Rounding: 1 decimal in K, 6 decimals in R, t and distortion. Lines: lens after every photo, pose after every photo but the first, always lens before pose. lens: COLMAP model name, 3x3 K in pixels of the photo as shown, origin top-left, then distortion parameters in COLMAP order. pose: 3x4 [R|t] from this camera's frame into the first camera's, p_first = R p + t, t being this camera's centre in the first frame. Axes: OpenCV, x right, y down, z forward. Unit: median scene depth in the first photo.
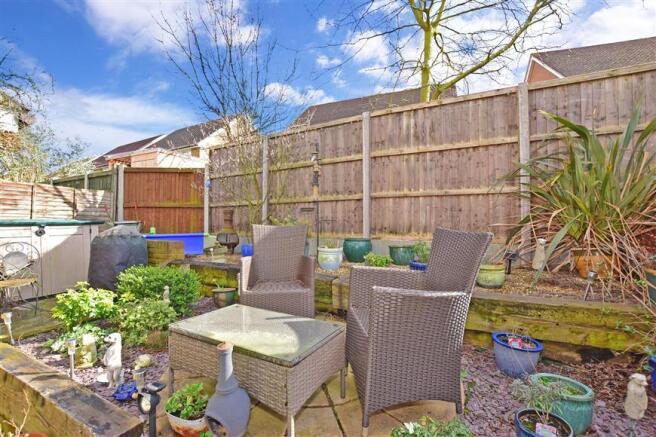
lens RADIAL K [[293.4, 0, 328.1], [0, 293.4, 219.4], [0, 0, 1]] dist [-0.003767, -0.000298]
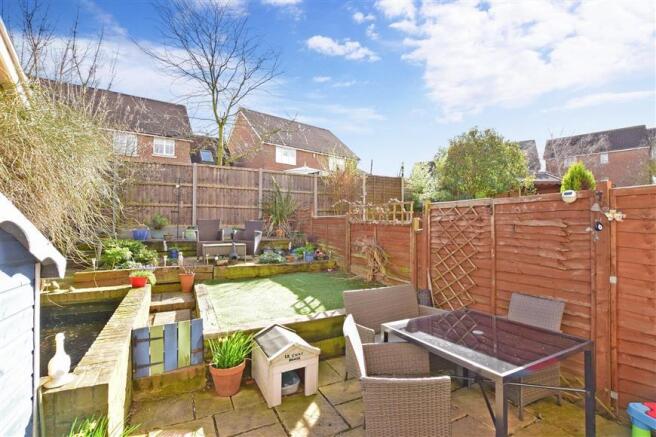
lens RADIAL K [[293.4, 0, 328.2], [0, 293.4, 221.0], [0, 0, 1]] dist [-0.003767, -0.000298]
pose [[0.567058, 0.014597, 0.823549, -1.044815], [-0.027035, 0.999634, 0.000897, -0.002382], [-0.823234, -0.022774, 0.567245, -0.919227]]
